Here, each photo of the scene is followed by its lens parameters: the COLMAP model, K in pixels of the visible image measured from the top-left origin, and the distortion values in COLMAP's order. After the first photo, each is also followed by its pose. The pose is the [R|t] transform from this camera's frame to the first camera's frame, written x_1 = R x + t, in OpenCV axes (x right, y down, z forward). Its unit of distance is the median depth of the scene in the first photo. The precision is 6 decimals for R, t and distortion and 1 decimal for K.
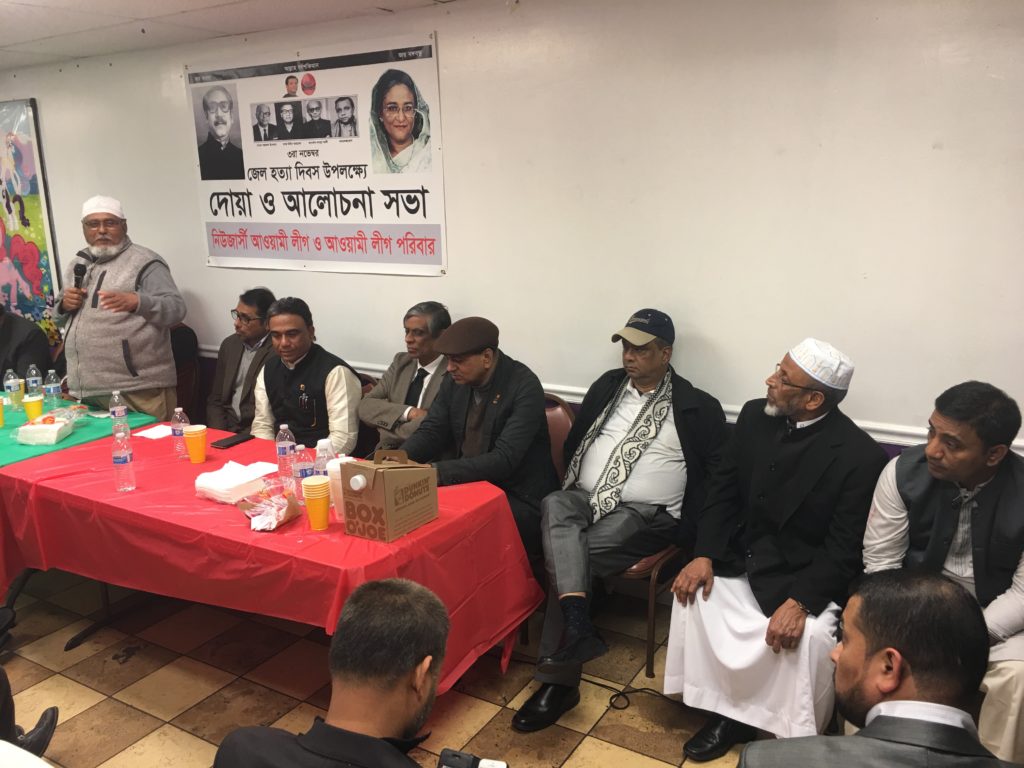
lens RADIAL K [[866.6, 0, 517.1], [0, 866.6, 362.5], [0, 0, 1]] dist [0.079714, -0.111122]
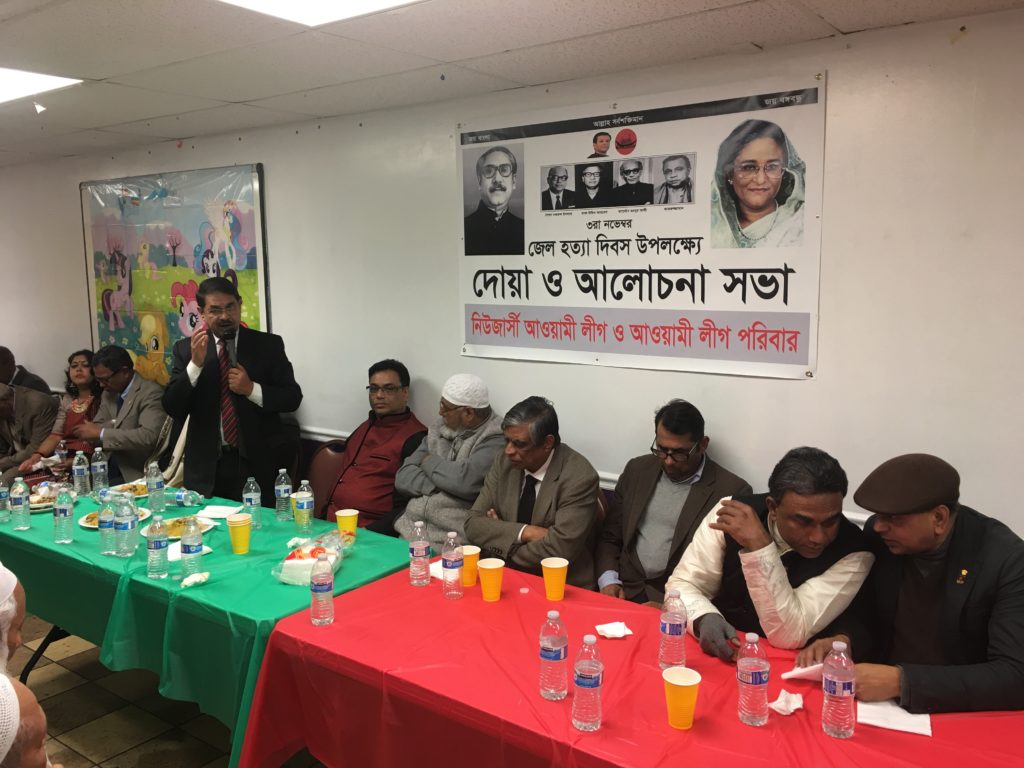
lens RADIAL K [[866.6, 0, 515.9], [0, 866.6, 362.2], [0, 0, 1]] dist [0.079714, -0.111122]
pose [[0.995734, 0.028731, -0.087688, -0.257092], [-0.037066, 0.994792, -0.094948, -0.029404], [0.084503, 0.097793, 0.991613, 0.194994]]
